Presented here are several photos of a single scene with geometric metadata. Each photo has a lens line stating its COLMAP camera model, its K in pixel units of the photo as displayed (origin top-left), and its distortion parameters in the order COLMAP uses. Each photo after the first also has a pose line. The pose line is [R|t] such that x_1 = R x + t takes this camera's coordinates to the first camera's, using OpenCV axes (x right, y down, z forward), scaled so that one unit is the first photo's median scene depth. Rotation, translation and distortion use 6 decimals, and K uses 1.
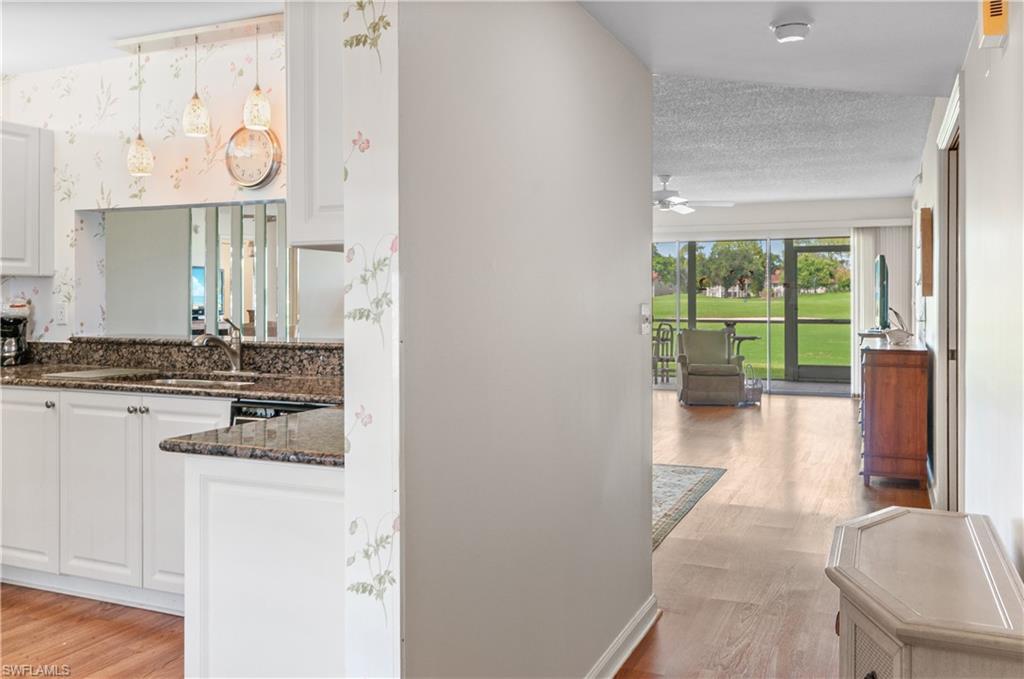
lens RADIAL K [[862.2, 0, 534.0], [0, 862.2, 300.6], [0, 0, 1]] dist [-0.016786, 0.009084]
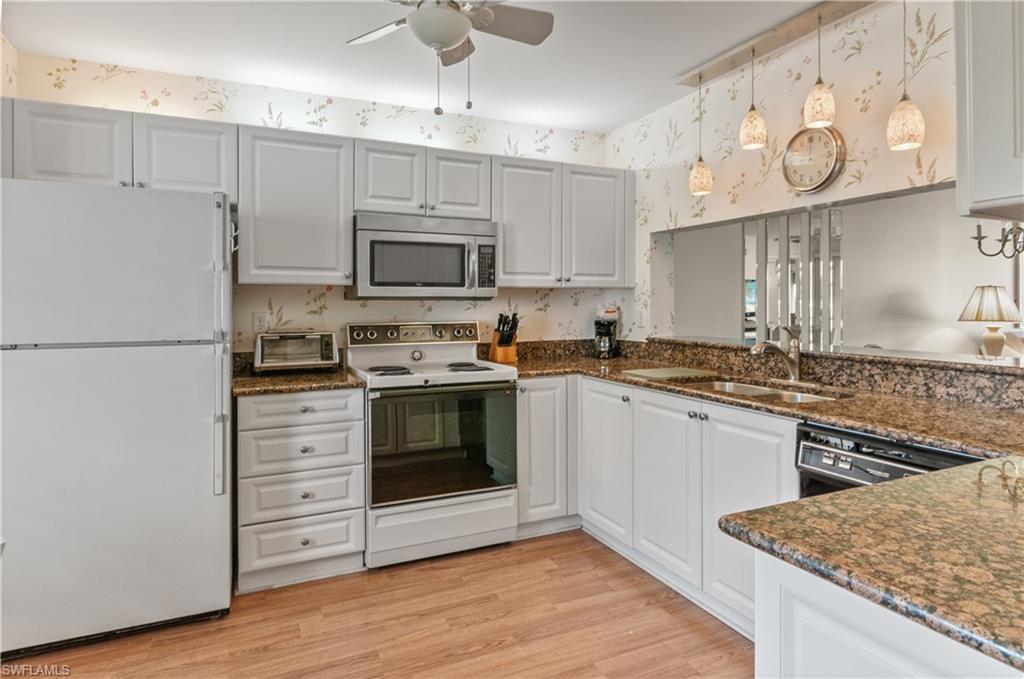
lens RADIAL K [[589.4, 0, 519.4], [0, 589.4, 304.3], [0, 0, 1]] dist [0.005623, -0.000435]
pose [[0.741507, -0.001140, -0.670944, -0.123785], [0.000007, 0.999999, -0.001691, -0.003448], [0.670945, 0.001250, 0.741506, 0.283366]]
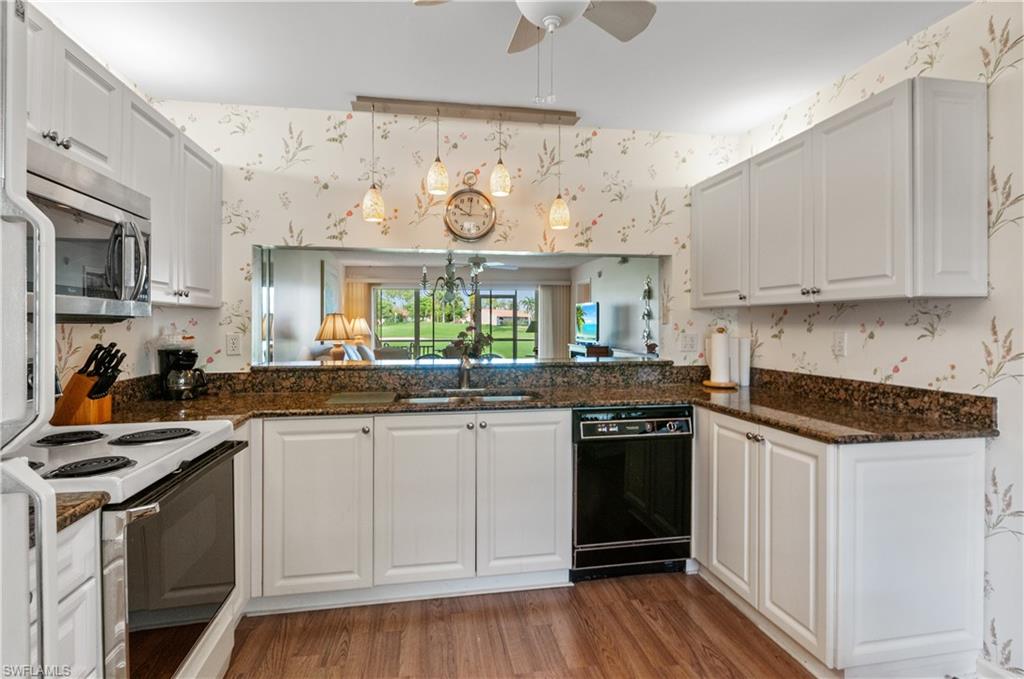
lens RADIAL K [[545.4, 0, 513.0], [0, 545.4, 330.5], [0, 0, 1]] dist [-0.003104, 0.001102]
pose [[0.834279, -0.006598, 0.551304, -0.699068], [0.003188, 0.999969, 0.007143, -0.005850], [-0.551334, -0.004202, 0.834274, 0.300068]]
